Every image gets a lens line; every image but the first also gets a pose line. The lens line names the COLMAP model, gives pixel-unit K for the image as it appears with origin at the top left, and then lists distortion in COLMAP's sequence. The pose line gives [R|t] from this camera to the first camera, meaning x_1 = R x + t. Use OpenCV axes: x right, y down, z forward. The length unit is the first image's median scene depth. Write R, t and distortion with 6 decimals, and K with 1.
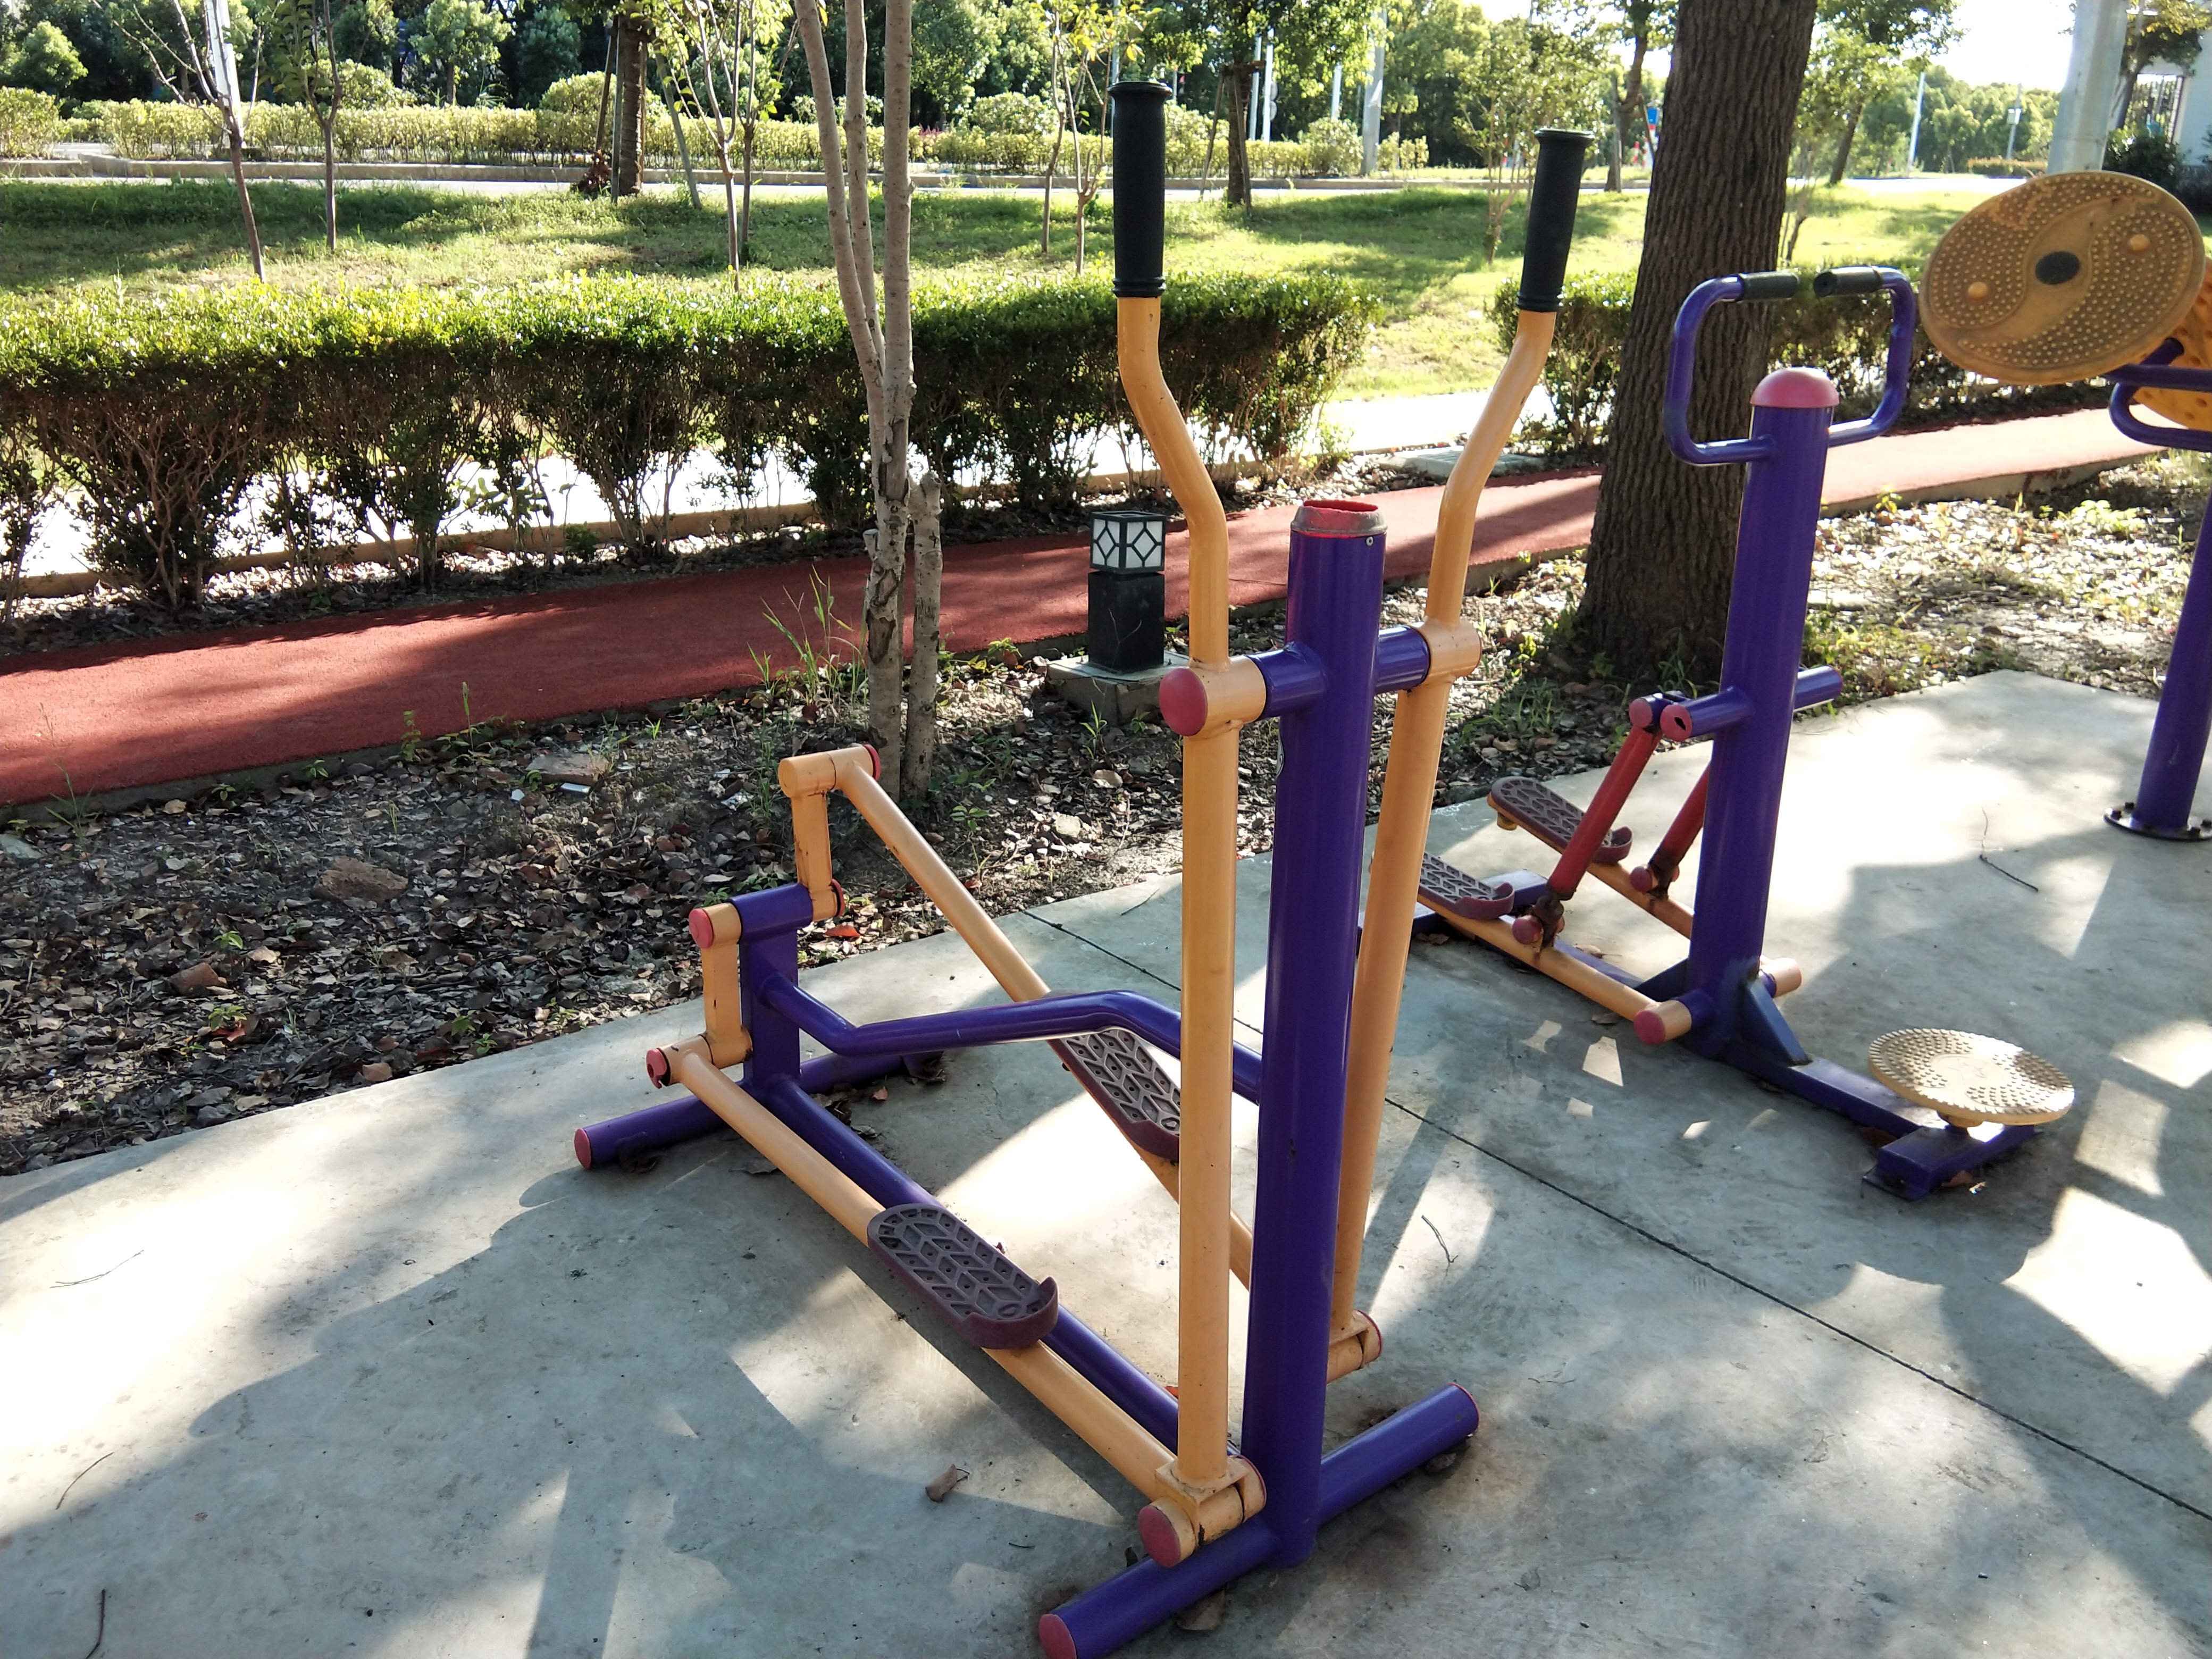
lens RADIAL K [[1737.1, 0, 1098.4], [0, 1737.1, 839.0], [0, 0, 1]] dist [0.113643, -0.158281]
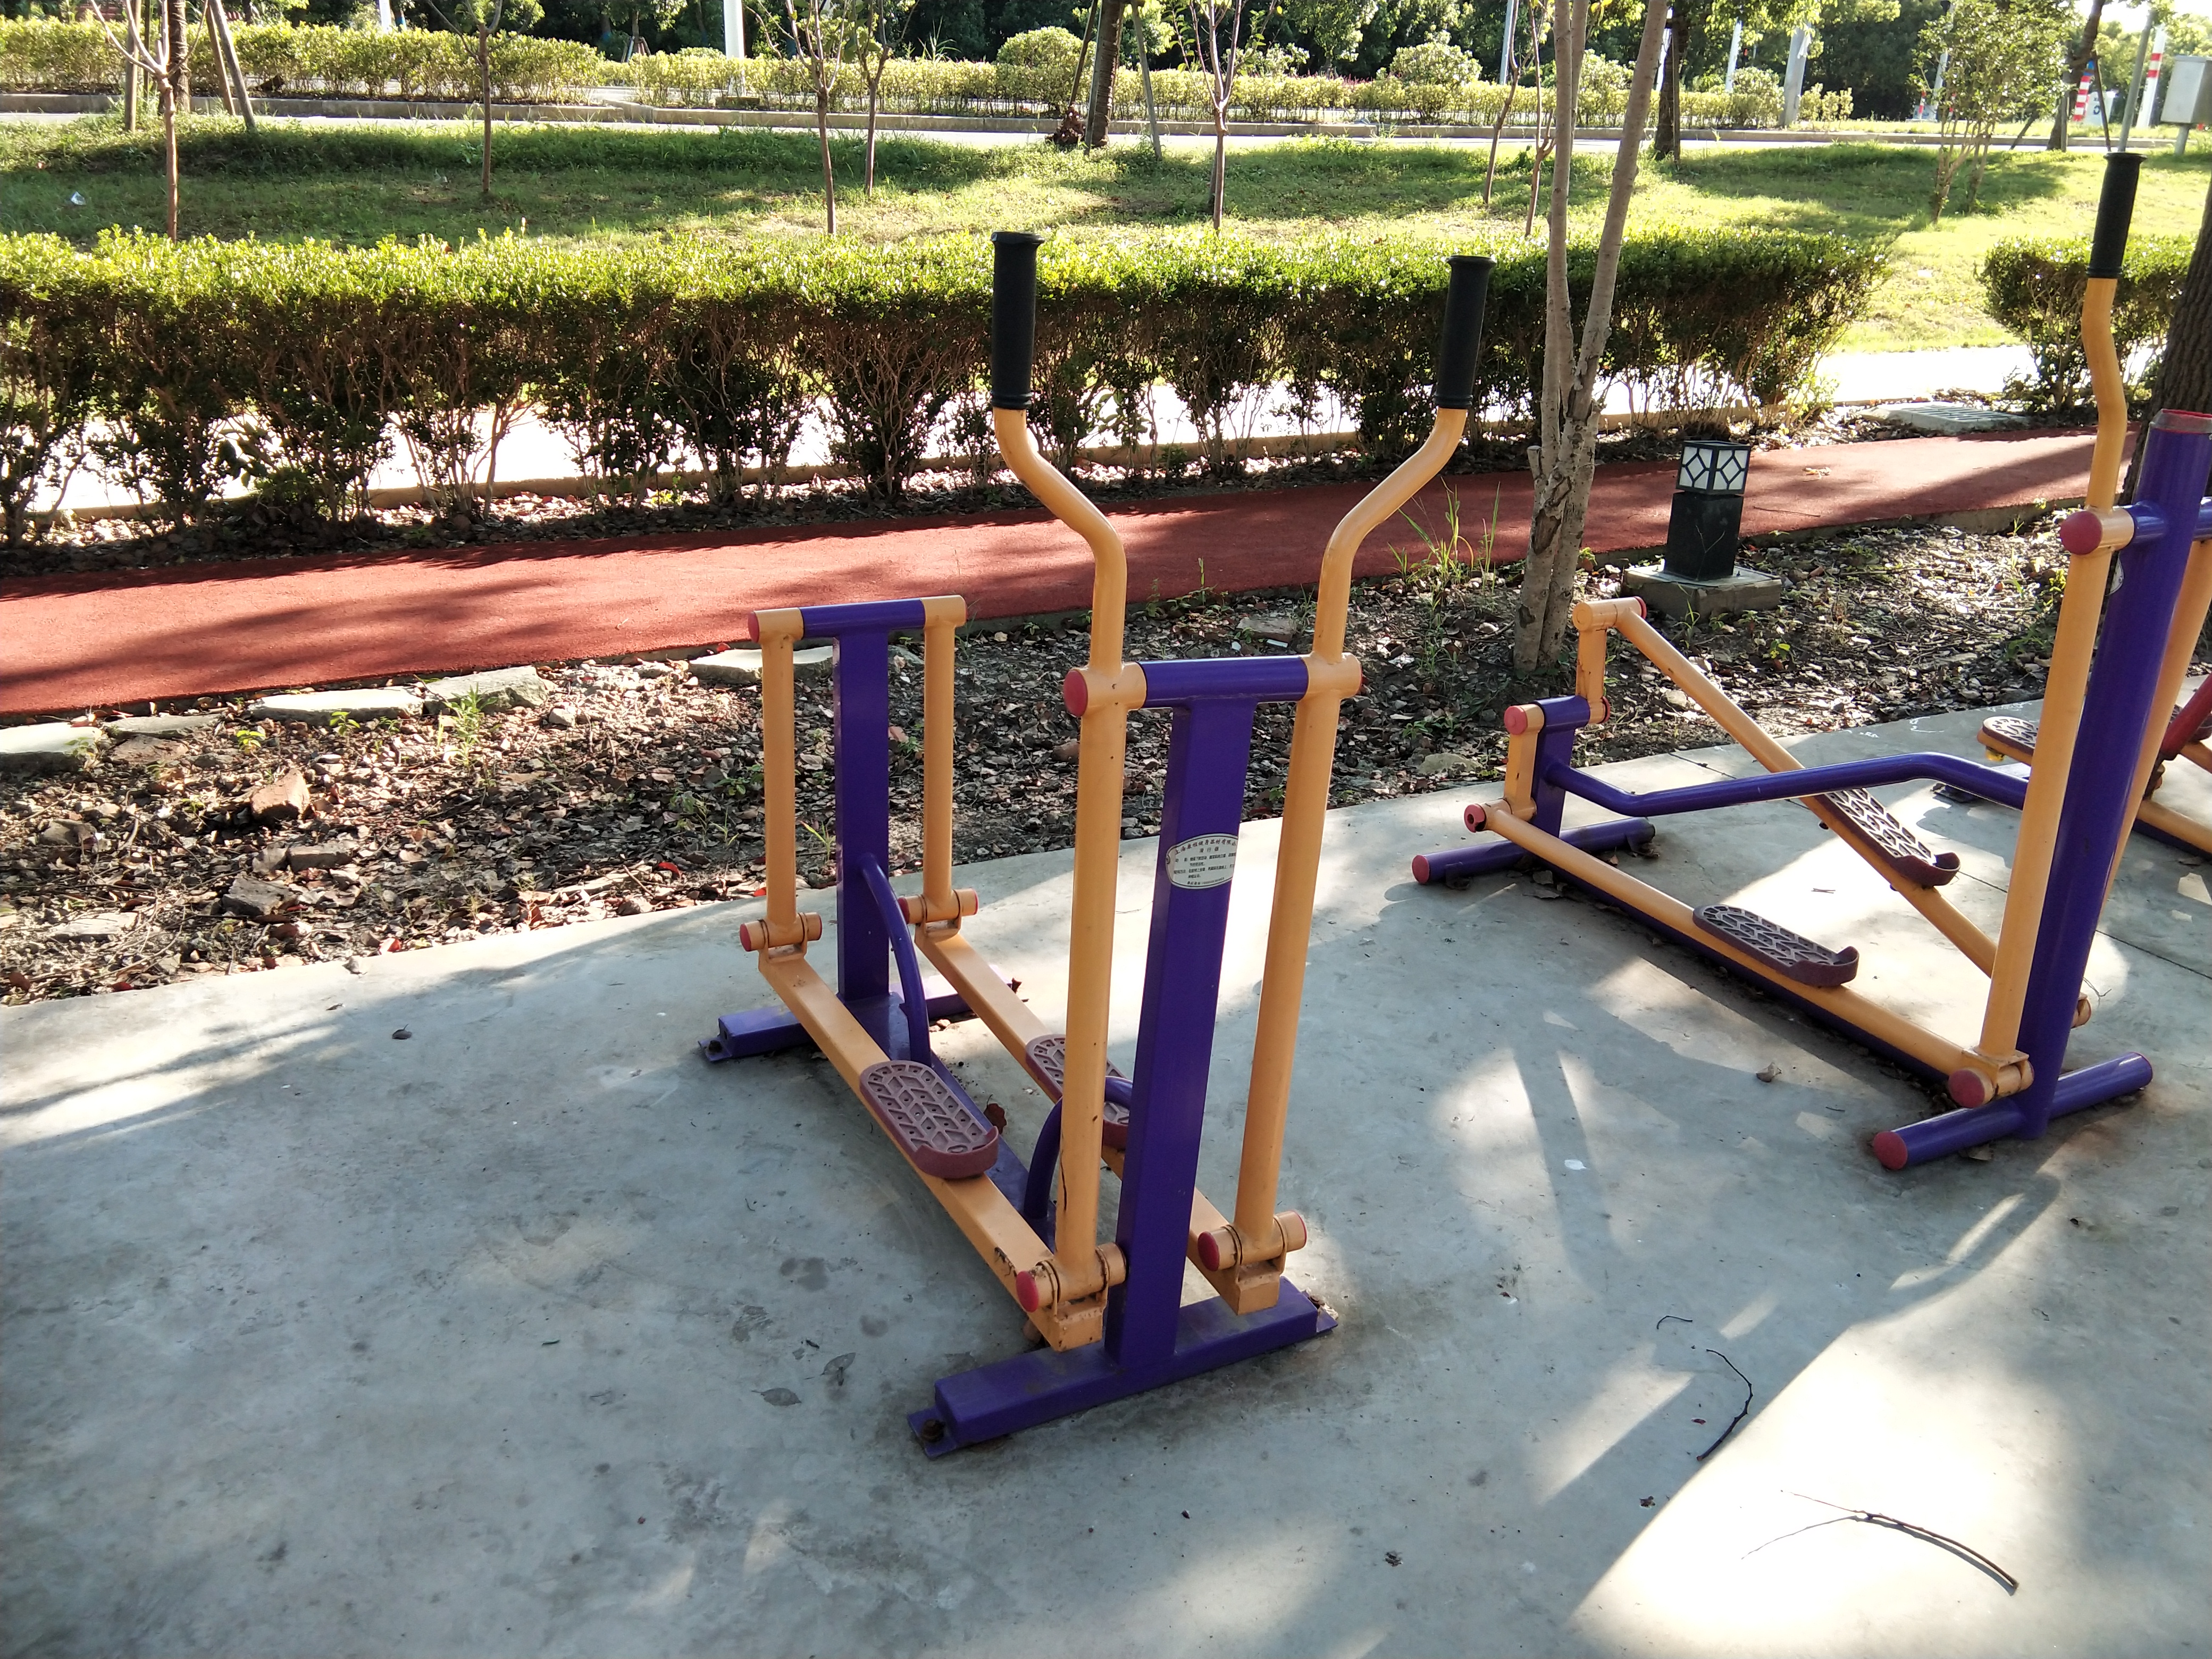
lens RADIAL K [[1737.1, 0, 1098.4], [0, 1737.1, 839.0], [0, 0, 1]] dist [0.113643, -0.158281]
pose [[0.983240, 0.078830, -0.164394, -0.123594], [-0.074118, 0.996649, 0.034611, 0.047363], [0.166571, -0.021846, 0.985787, -0.168271]]
